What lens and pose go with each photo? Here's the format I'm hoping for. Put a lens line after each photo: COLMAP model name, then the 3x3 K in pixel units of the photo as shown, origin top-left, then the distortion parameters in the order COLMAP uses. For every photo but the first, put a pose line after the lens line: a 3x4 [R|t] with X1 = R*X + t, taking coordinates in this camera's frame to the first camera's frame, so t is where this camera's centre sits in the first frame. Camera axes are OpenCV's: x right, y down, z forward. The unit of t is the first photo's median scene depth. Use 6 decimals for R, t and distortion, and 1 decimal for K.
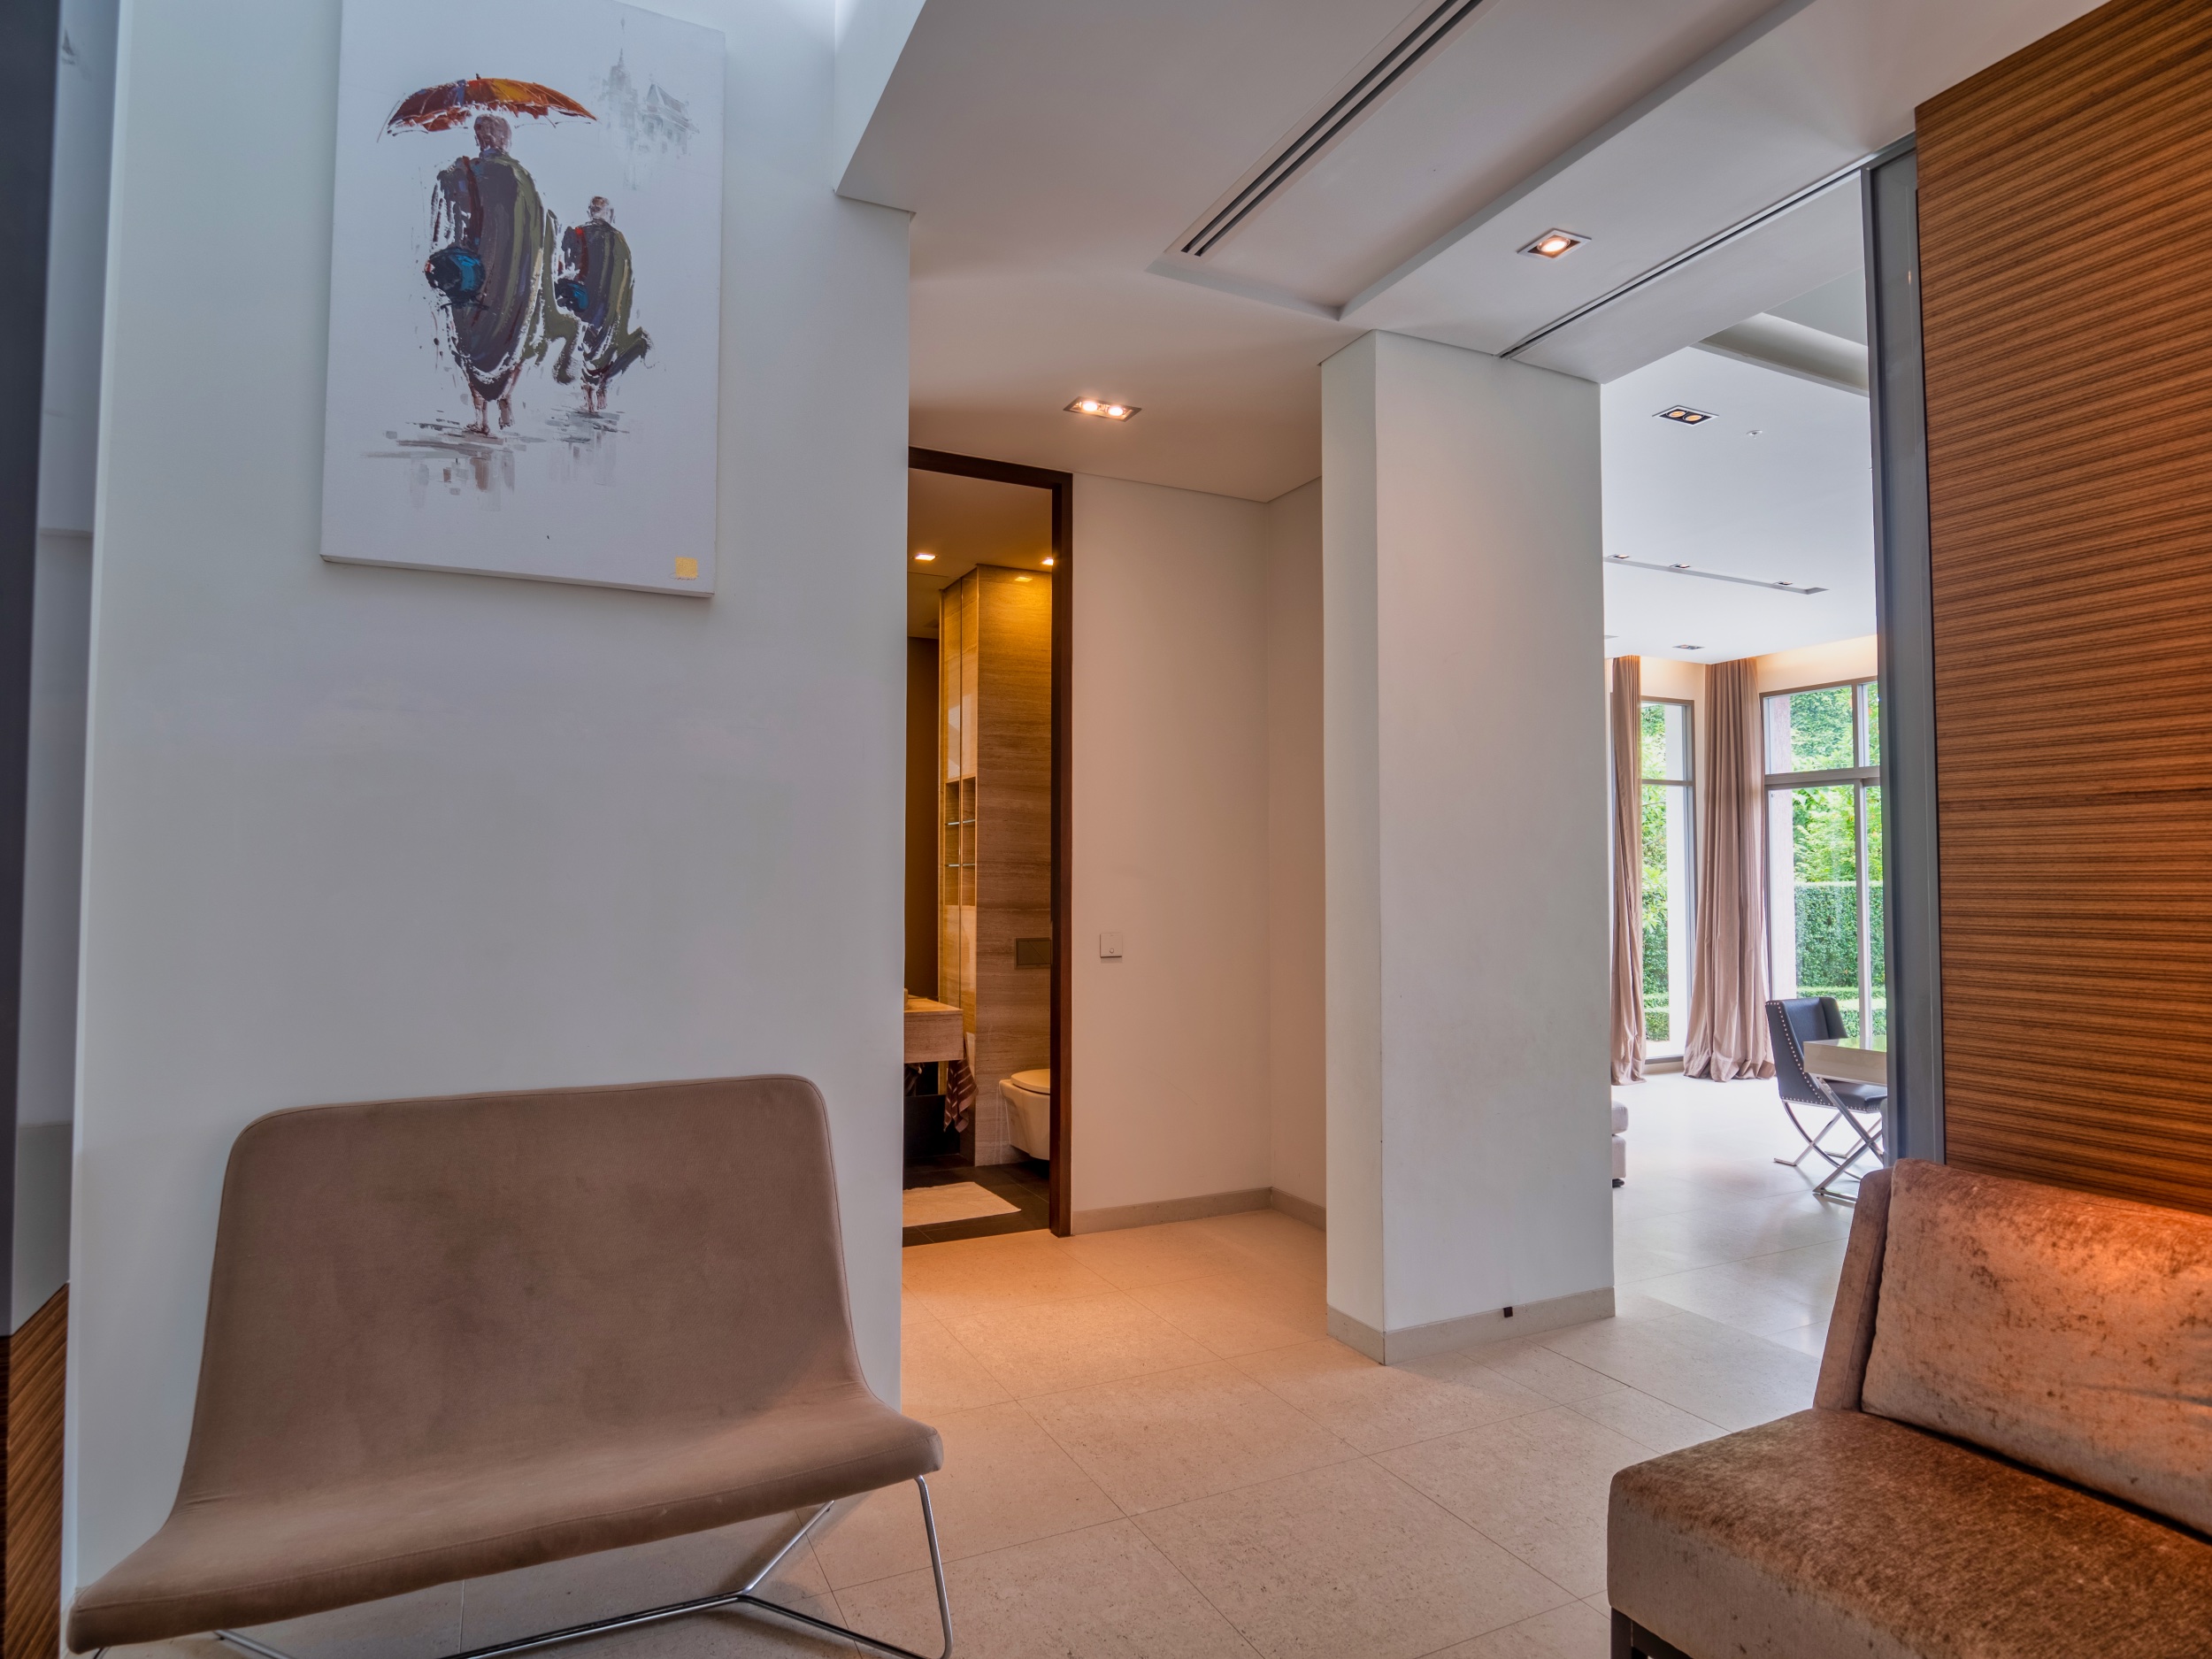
lens RADIAL K [[1211.6, 0, 1106.0], [0, 1211.6, 829.5], [0, 0, 1]] dist [-0.000808, -0.008289]
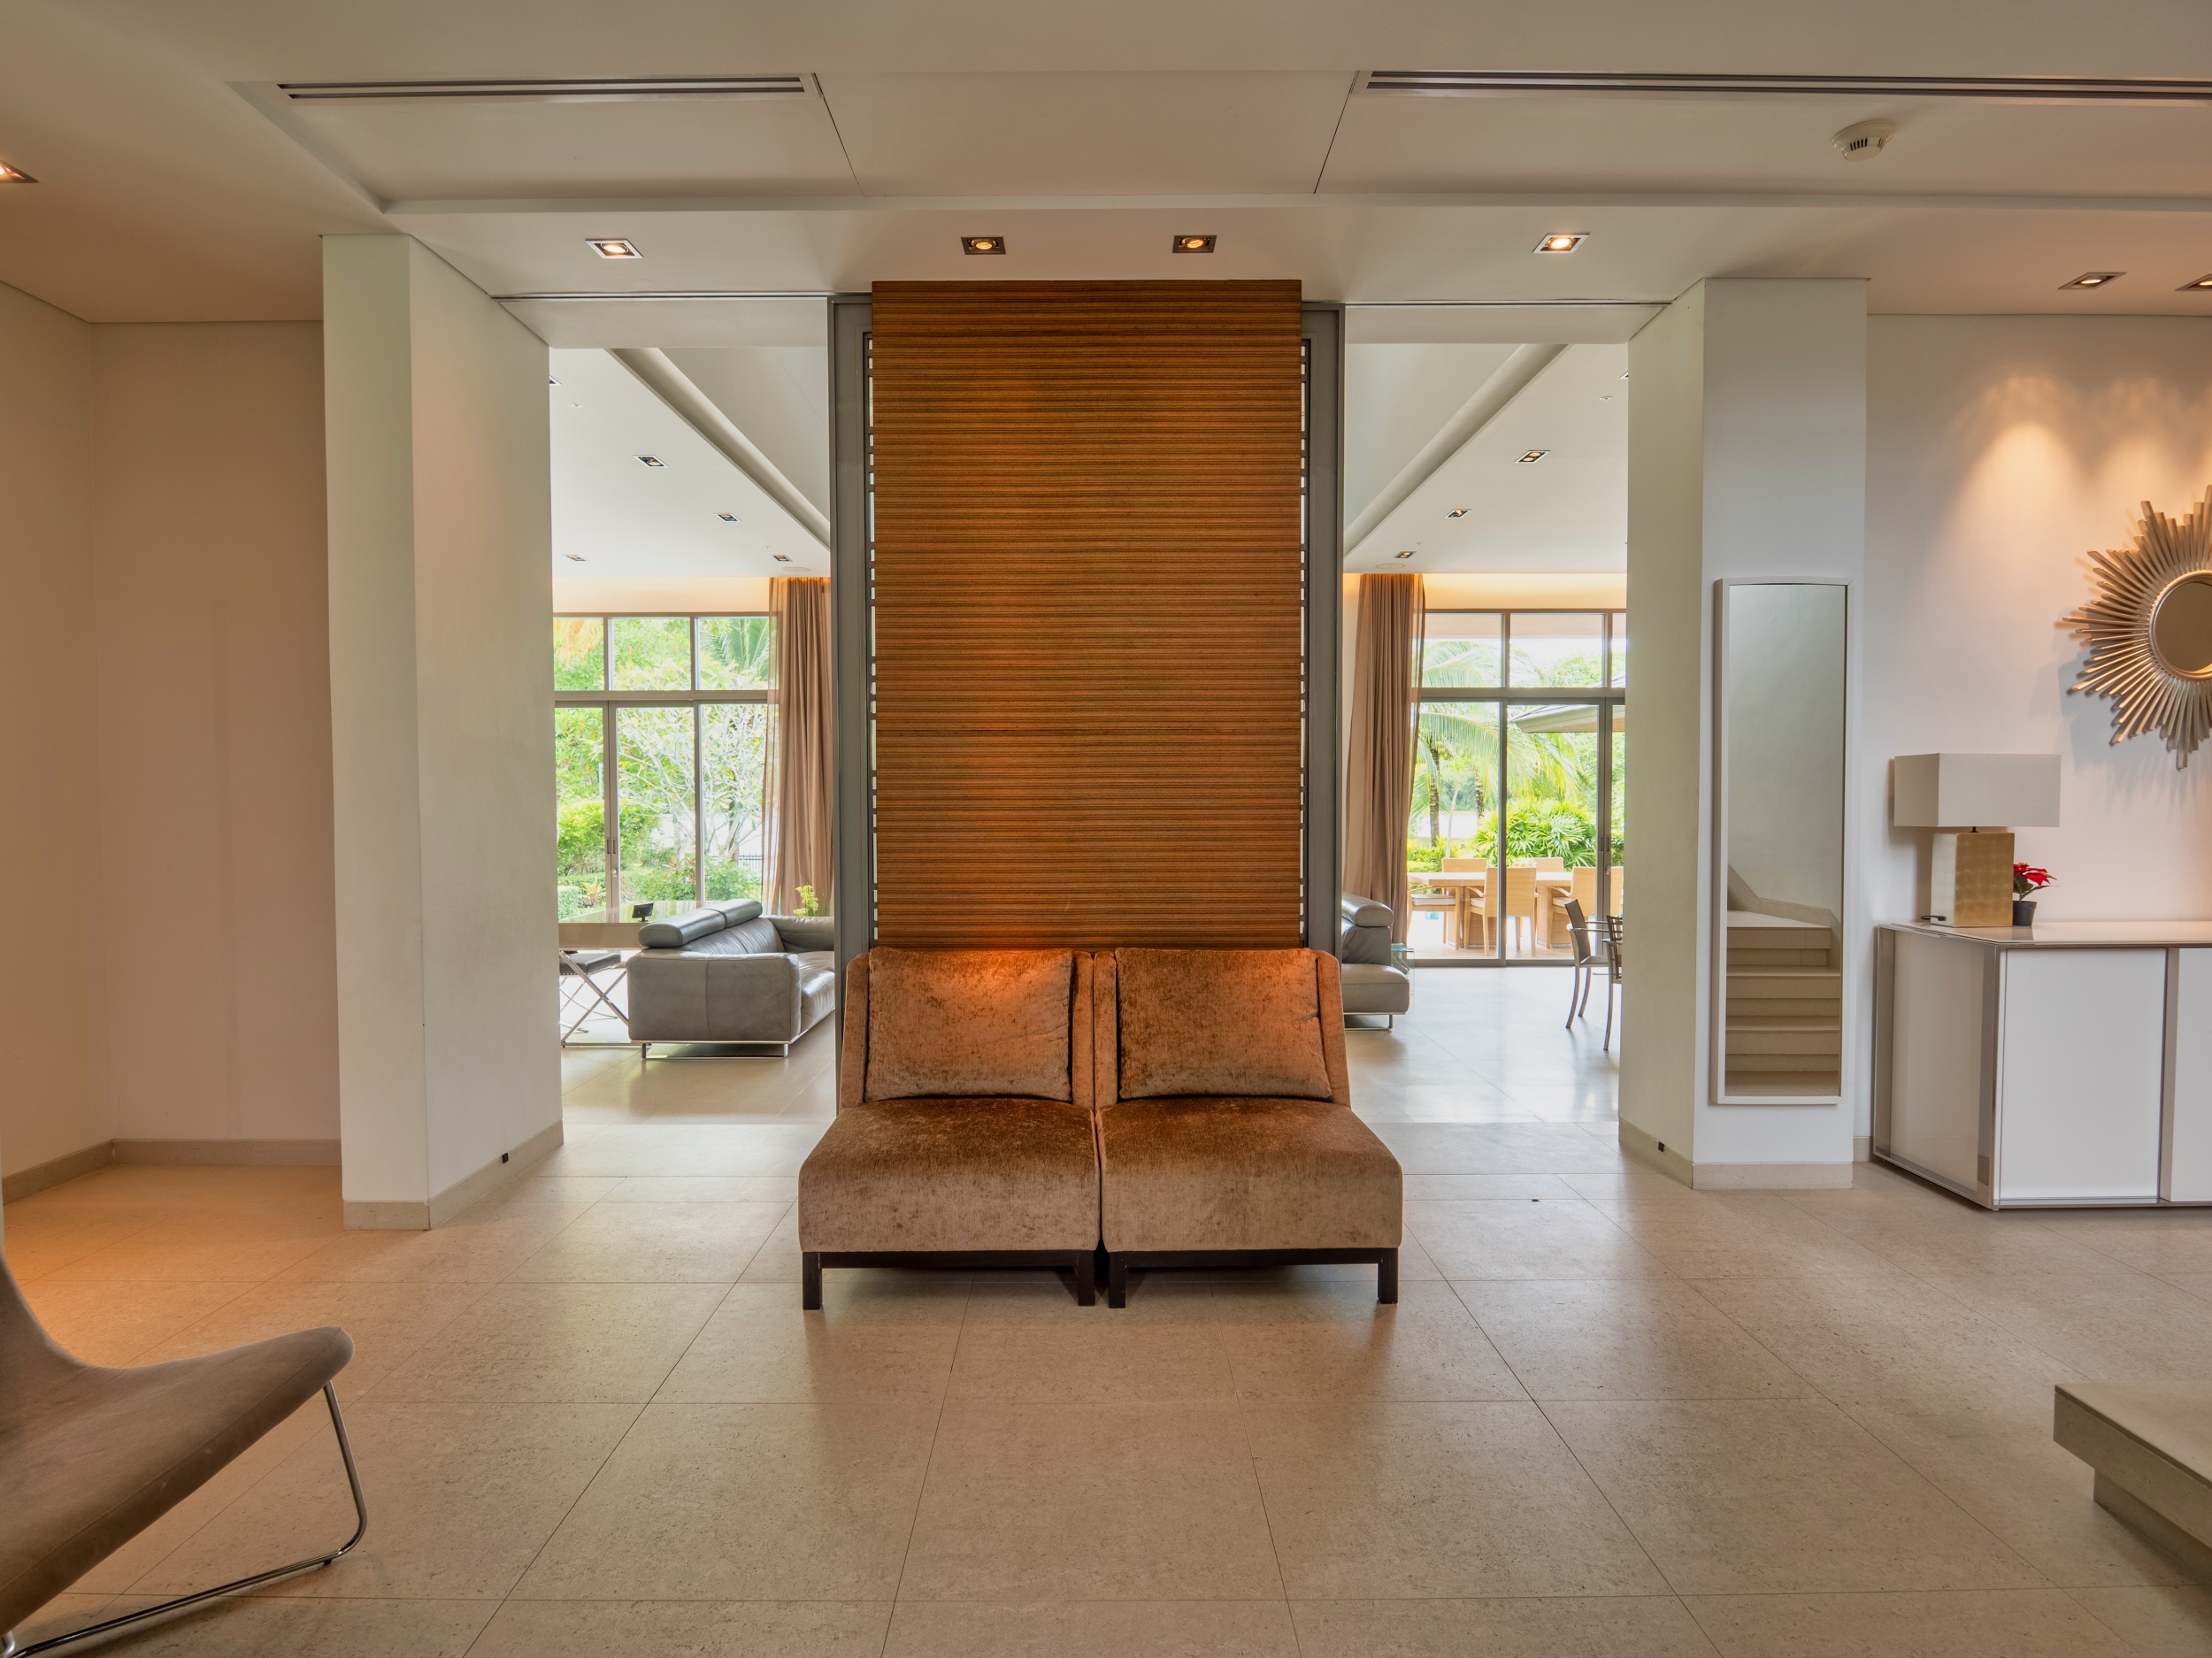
lens RADIAL K [[1211.6, 0, 1106.0], [0, 1211.6, 829.0], [0, 0, 1]] dist [-0.000808, -0.008289]
pose [[0.423366, -0.029413, 0.905481, -0.710836], [-0.034629, 0.998217, 0.048616, 0.021905], [-0.905297, -0.051938, 0.421593, 0.035166]]
